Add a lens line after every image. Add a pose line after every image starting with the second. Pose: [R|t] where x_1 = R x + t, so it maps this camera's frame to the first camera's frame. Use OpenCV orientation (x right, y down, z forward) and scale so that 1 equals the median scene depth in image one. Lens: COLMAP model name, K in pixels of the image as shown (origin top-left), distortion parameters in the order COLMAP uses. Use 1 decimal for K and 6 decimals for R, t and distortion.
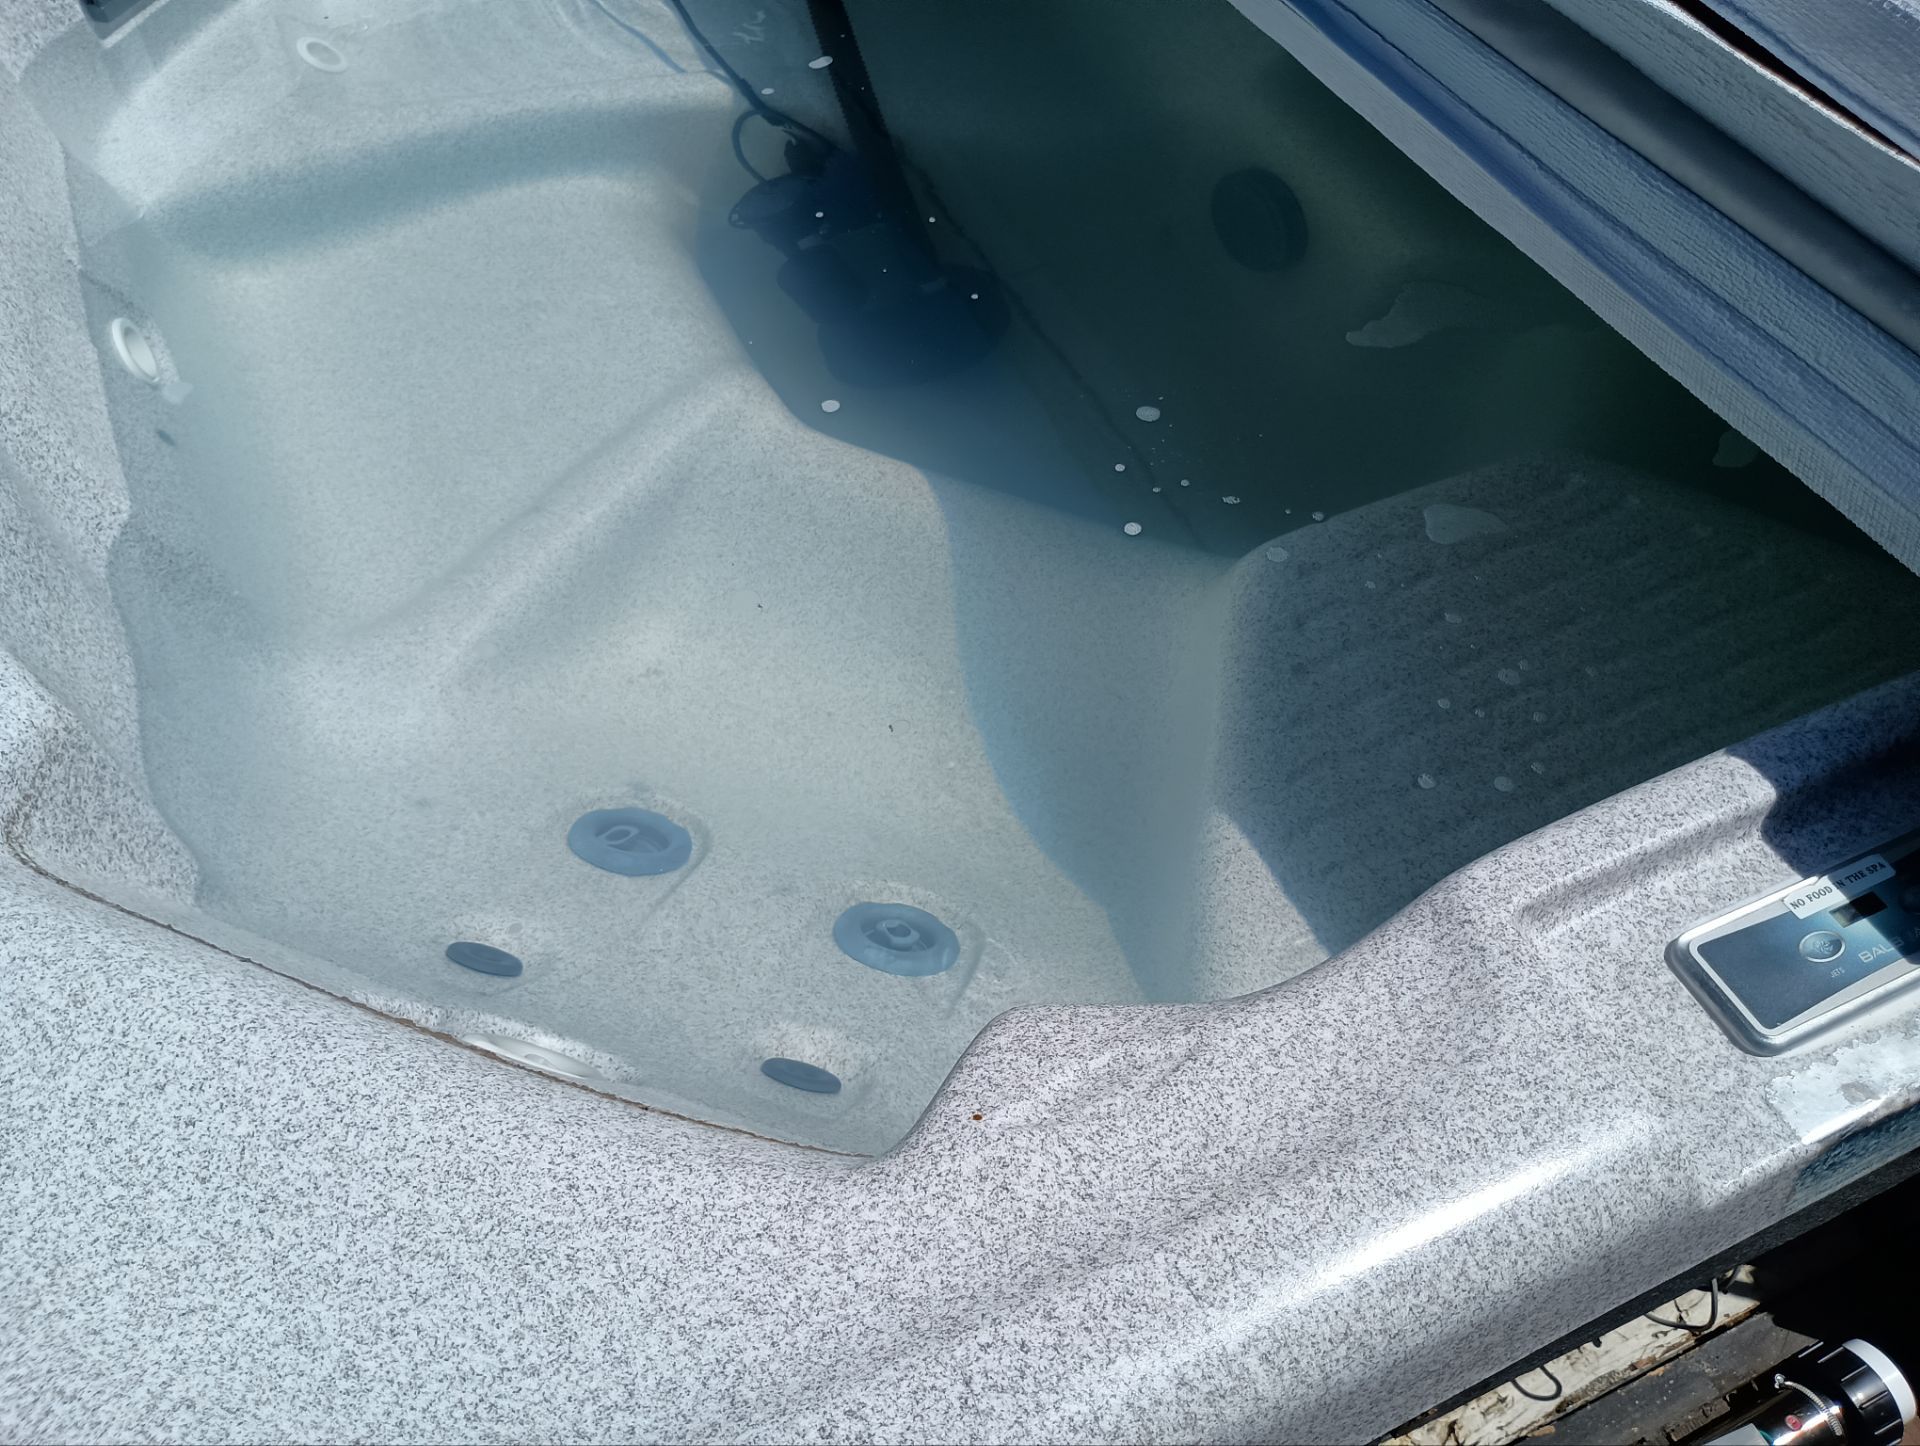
lens RADIAL K [[1652.4, 0, 960.0], [0, 1652.4, 723.0], [0, 0, 1]] dist [0.066855, -0.124724]
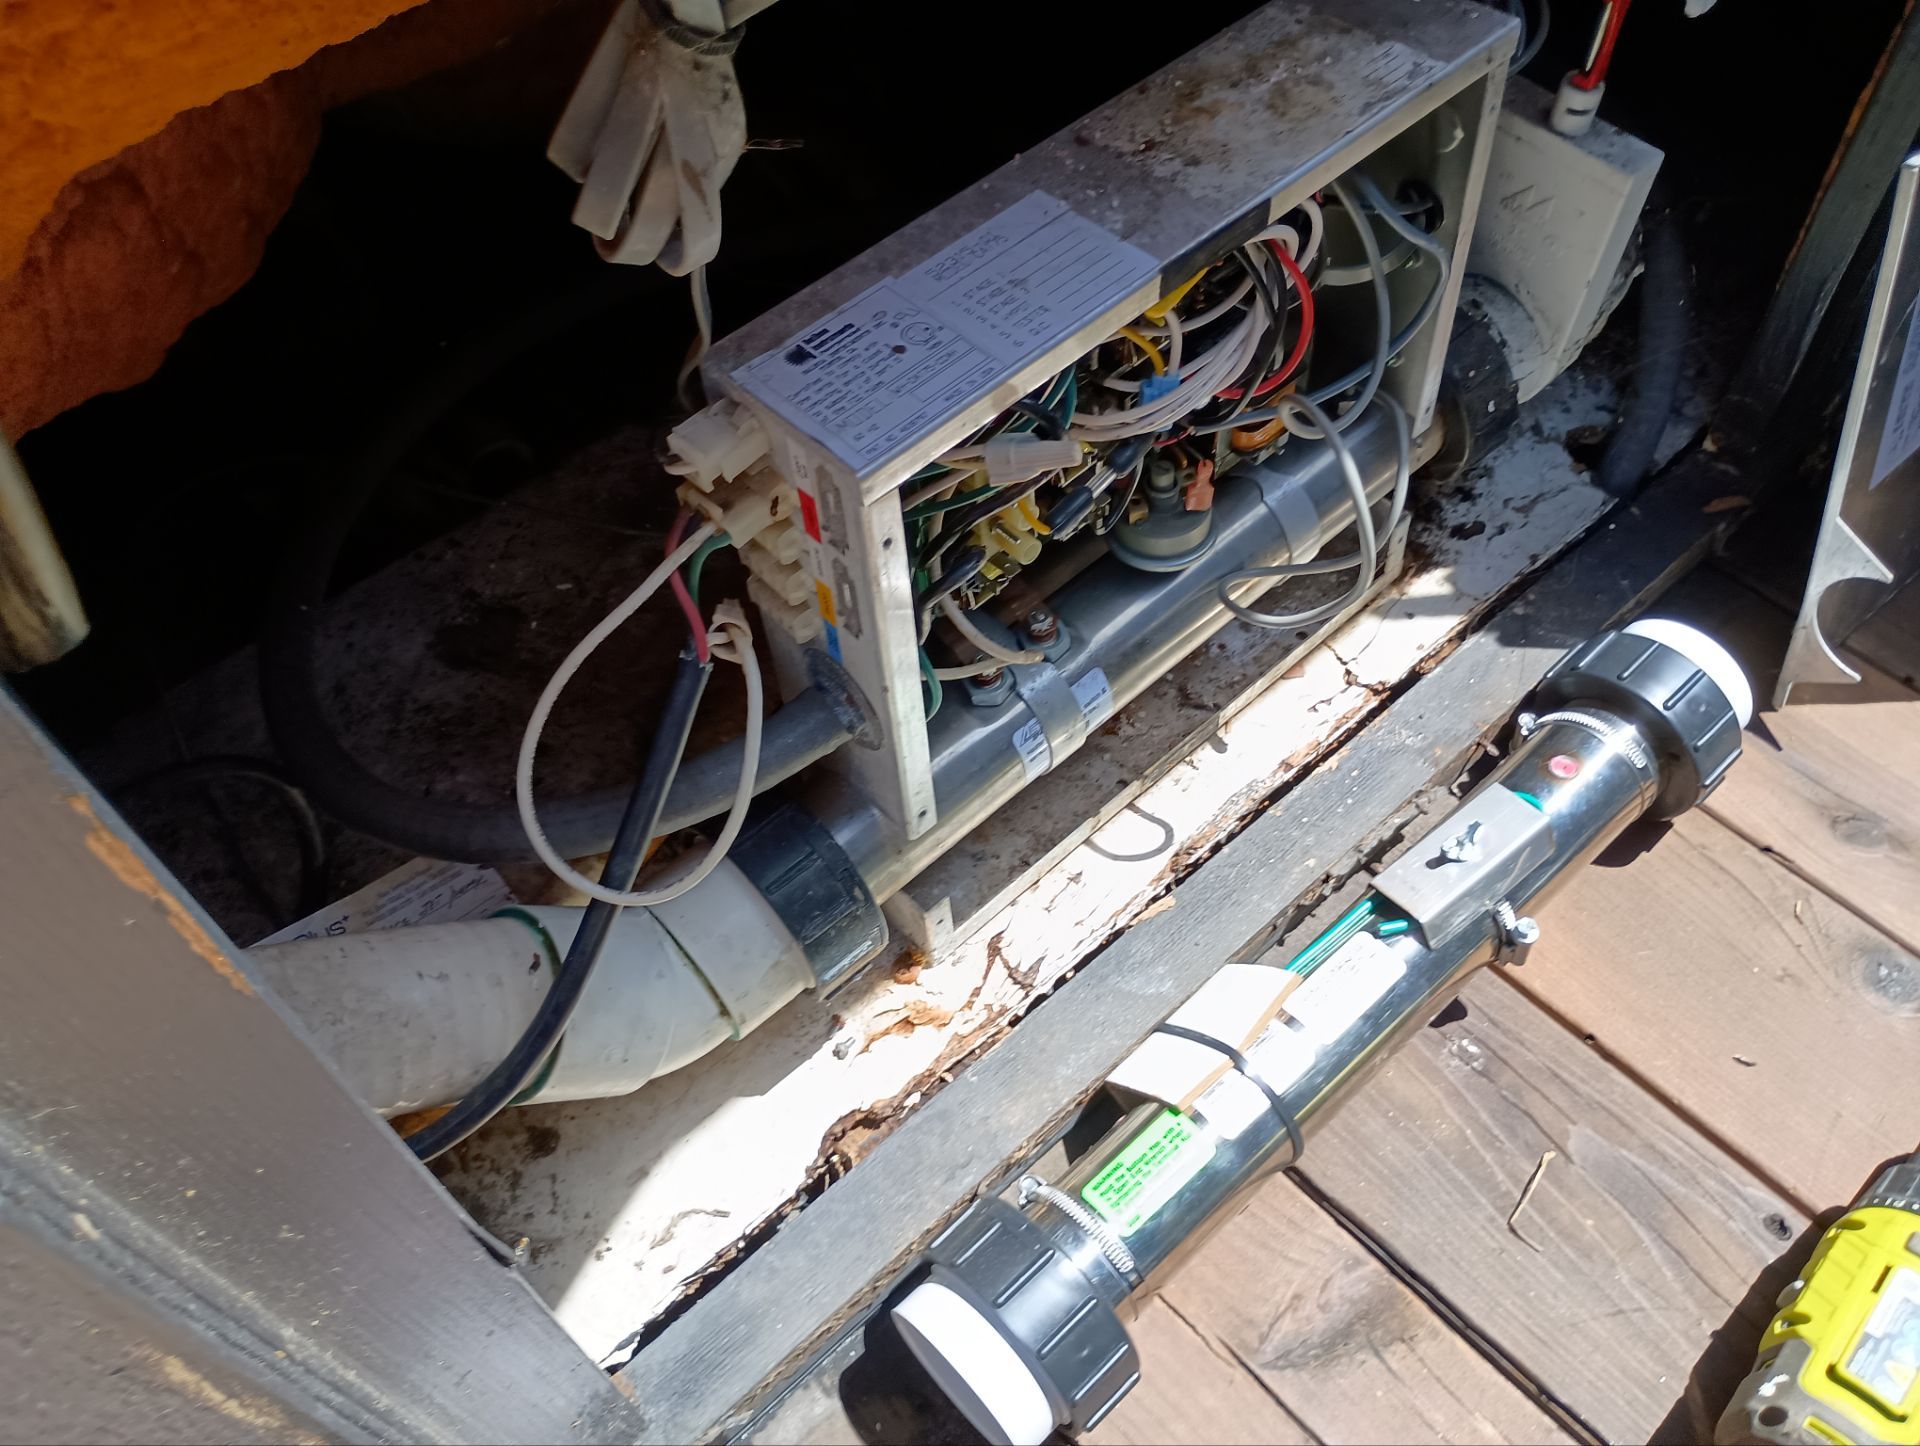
lens RADIAL K [[1652.4, 0, 960.0], [0, 1652.4, 723.0], [0, 0, 1]] dist [0.066855, -0.124724]
pose [[0.953329, -0.269849, 0.135448, 0.225453], [0.260178, 0.961814, 0.084974, 0.296881], [-0.153206, -0.045768, 0.987134, 0.458389]]
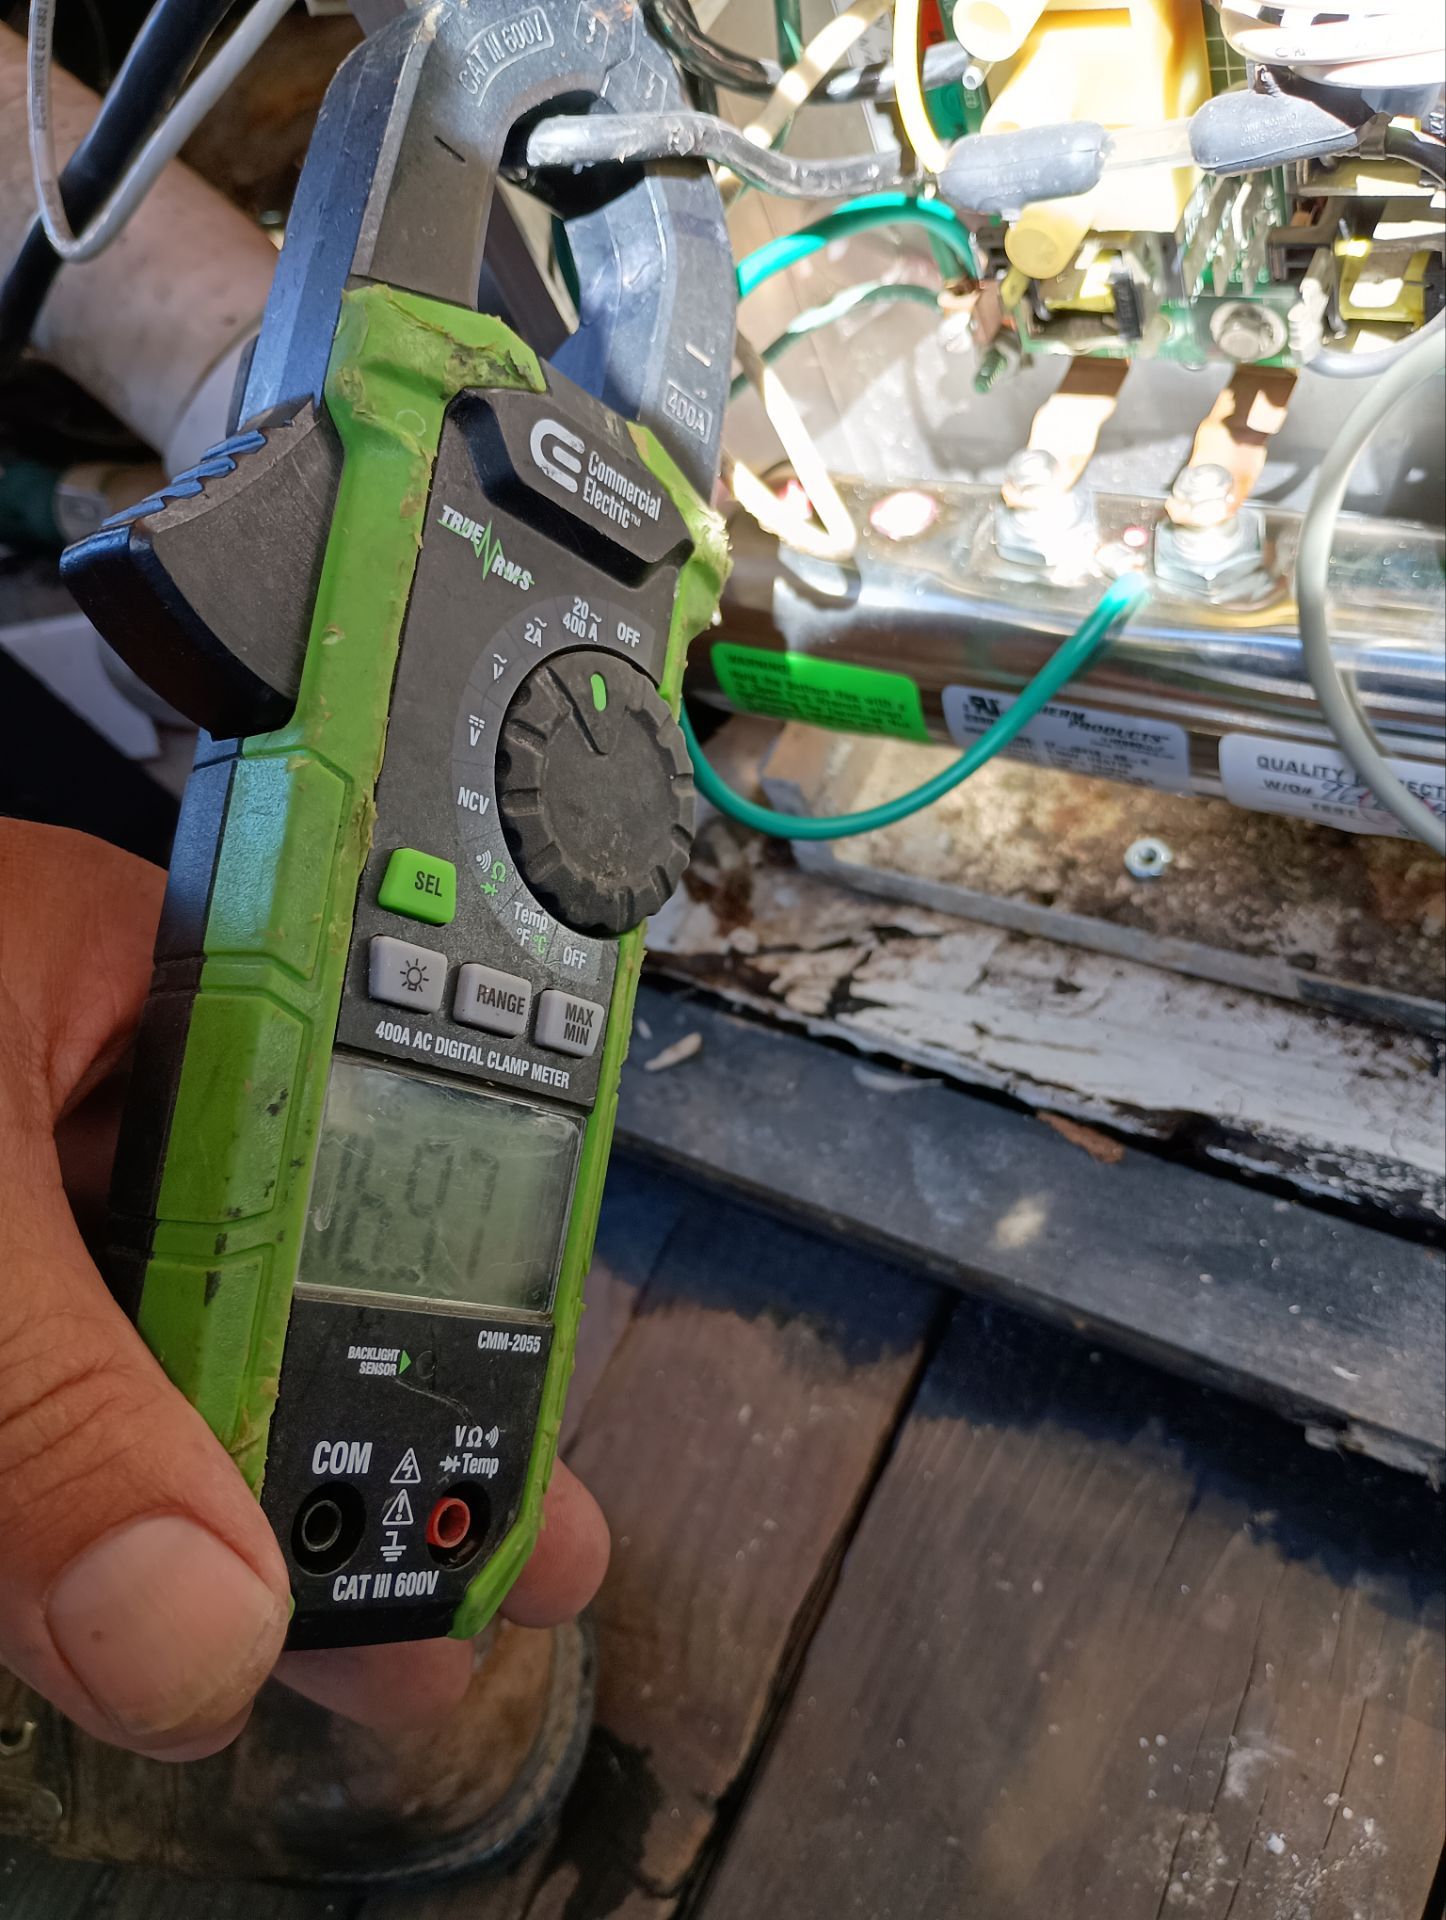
lens RADIAL K [[1652.4, 0, 723.0], [0, 1652.4, 960.0], [0, 0, 1]] dist [0.066855, -0.124724]
pose [[0.557228, 0.576081, -0.598020, 0.462525], [-0.348630, 0.815953, 0.461170, 0.285438], [0.753627, -0.048489, 0.655511, 0.755977]]
